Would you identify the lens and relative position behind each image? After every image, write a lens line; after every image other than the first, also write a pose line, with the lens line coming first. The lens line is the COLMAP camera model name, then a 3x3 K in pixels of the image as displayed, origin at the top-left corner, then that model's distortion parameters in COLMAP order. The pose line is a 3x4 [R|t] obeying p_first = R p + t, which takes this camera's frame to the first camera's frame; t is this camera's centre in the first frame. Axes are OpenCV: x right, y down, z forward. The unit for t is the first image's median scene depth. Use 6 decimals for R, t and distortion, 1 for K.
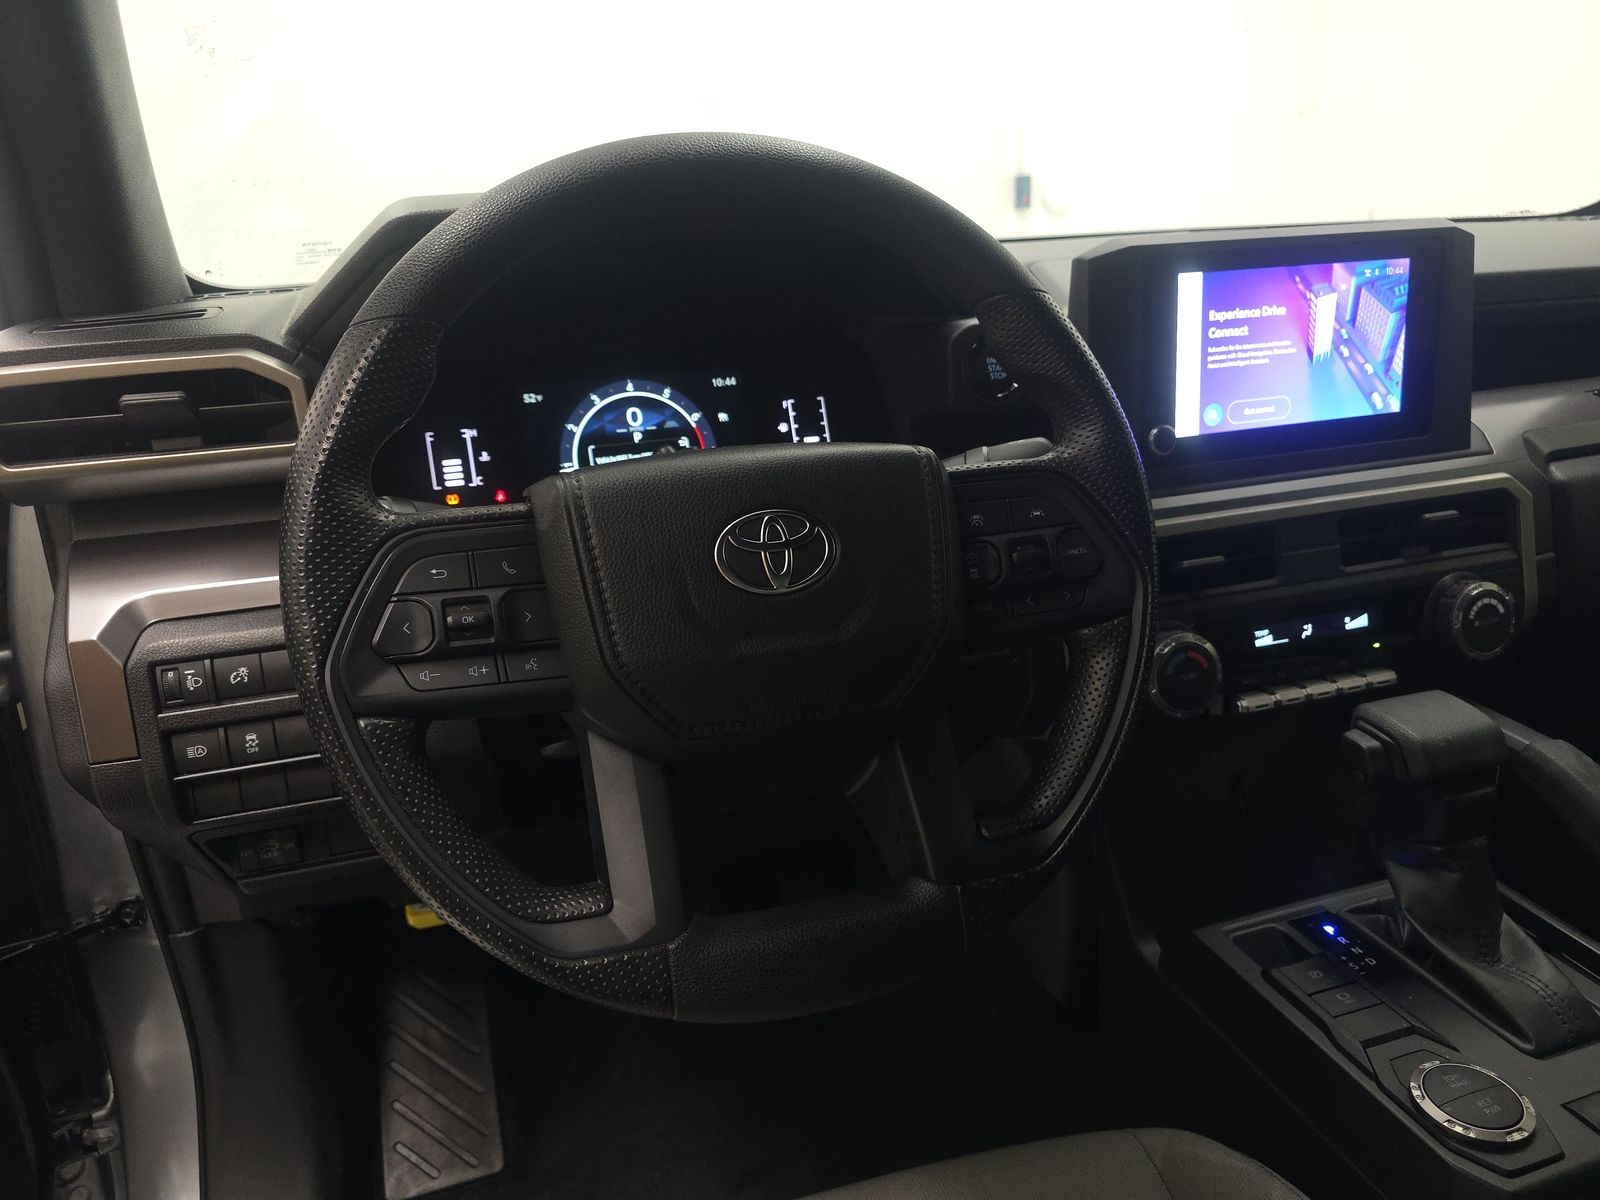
lens RADIAL K [[1078.2, 0, 797.0], [0, 1078.2, 593.5], [0, 0, 1]] dist [0.056849, -0.052330]
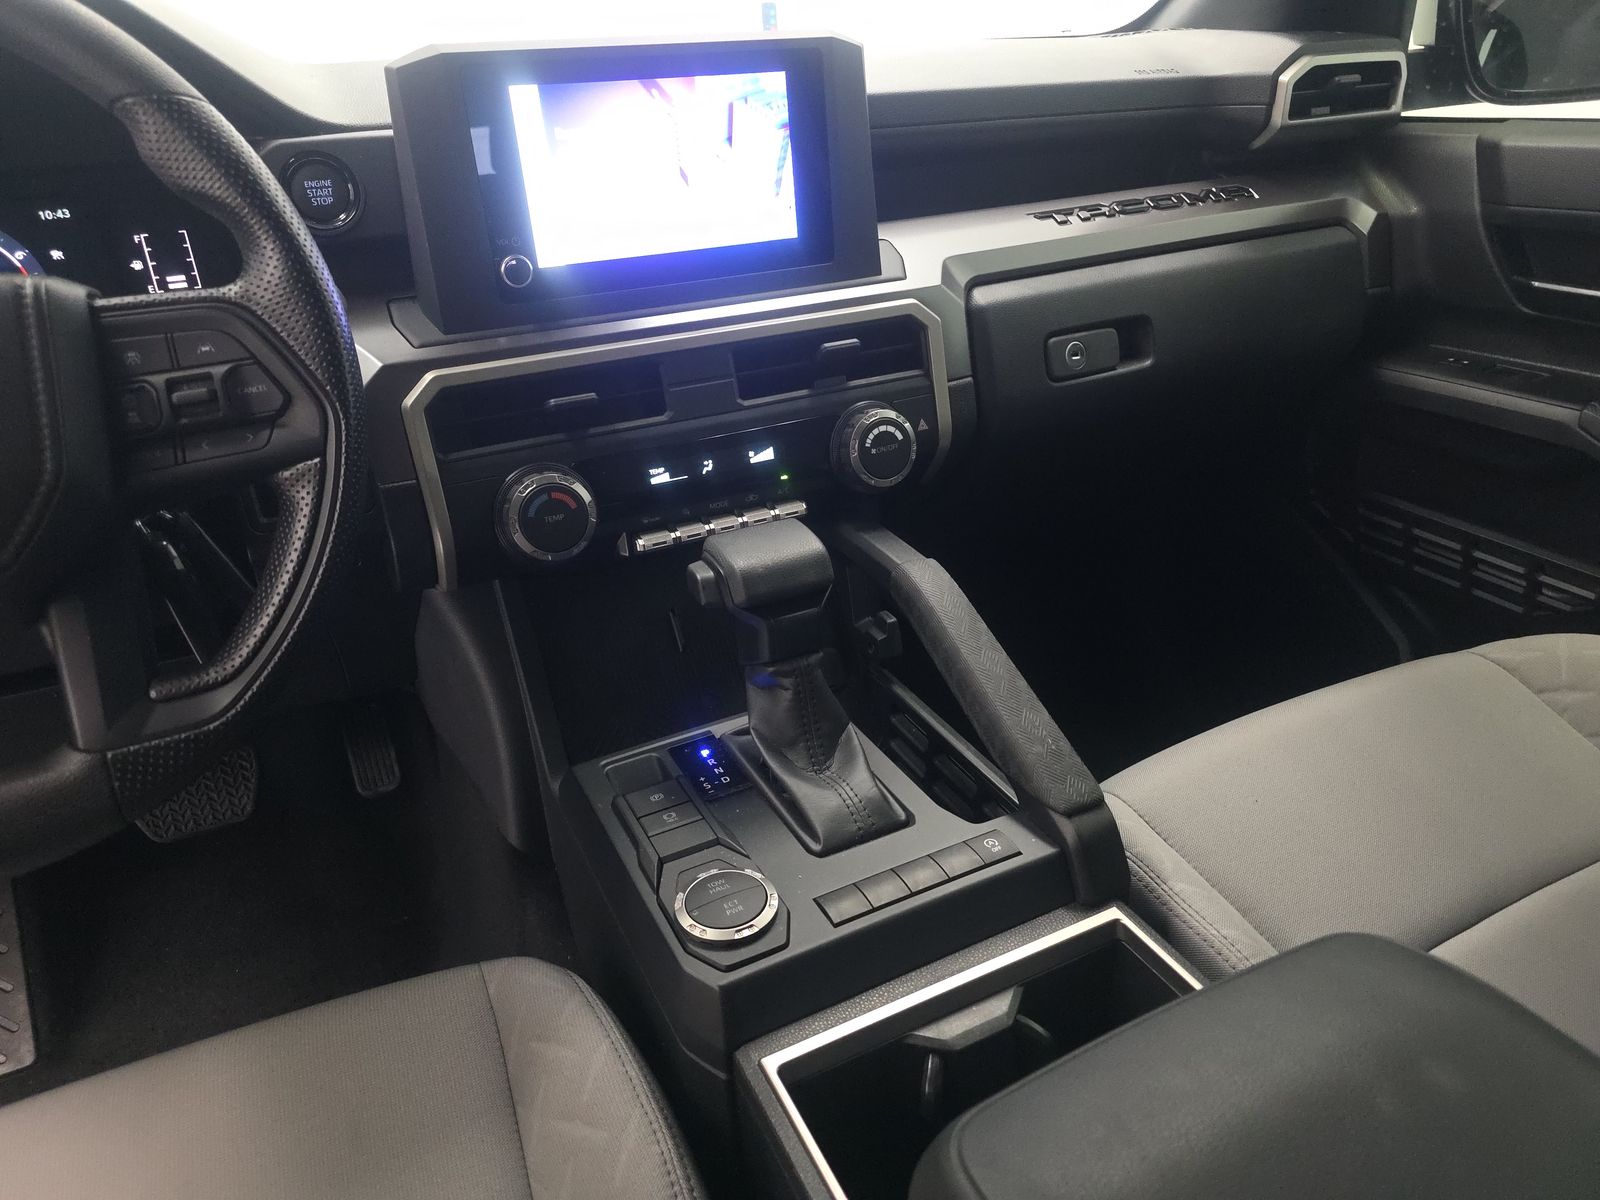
lens RADIAL K [[1078.2, 0, 795.5], [0, 1078.2, 590.5], [0, 0, 1]] dist [0.056849, -0.052330]
pose [[0.989226, -0.064100, 0.131616, 0.409783], [0.047102, 0.990600, 0.128426, 0.023642], [-0.138611, -0.120843, 0.982947, -0.001328]]
